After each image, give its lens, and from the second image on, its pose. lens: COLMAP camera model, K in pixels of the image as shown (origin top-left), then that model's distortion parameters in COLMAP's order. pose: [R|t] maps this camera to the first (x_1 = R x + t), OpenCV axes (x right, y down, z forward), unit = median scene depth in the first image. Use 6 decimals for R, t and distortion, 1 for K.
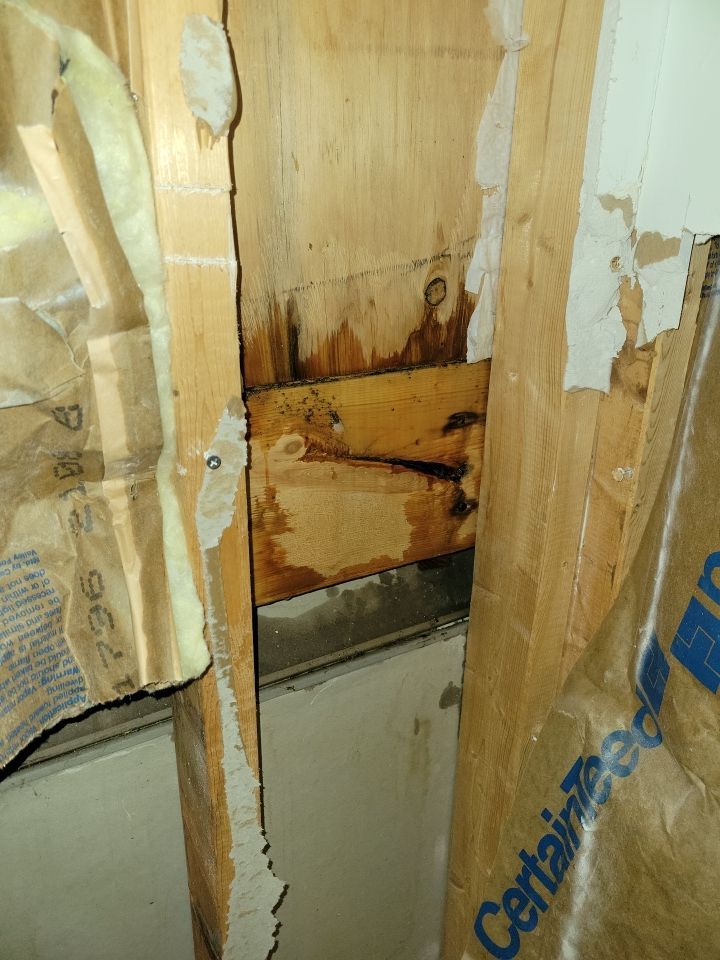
lens RADIAL K [[726.9, 0, 369.0], [0, 726.9, 477.8], [0, 0, 1]] dist [0.109257, -0.140592]
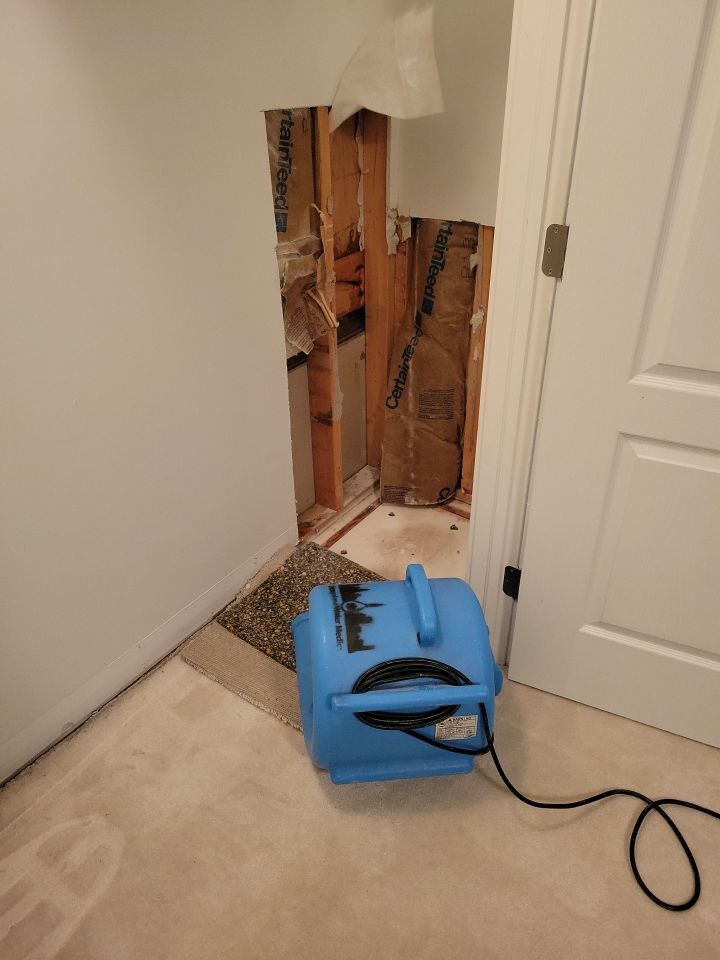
lens RADIAL K [[726.9, 0, 369.0], [0, 726.9, 477.8], [0, 0, 1]] dist [0.109257, -0.140592]
pose [[0.906865, -0.250420, 0.338947, -1.403130], [0.186420, 0.959704, 0.210274, 0.177029], [-0.377945, -0.127504, 0.917006, -2.638558]]
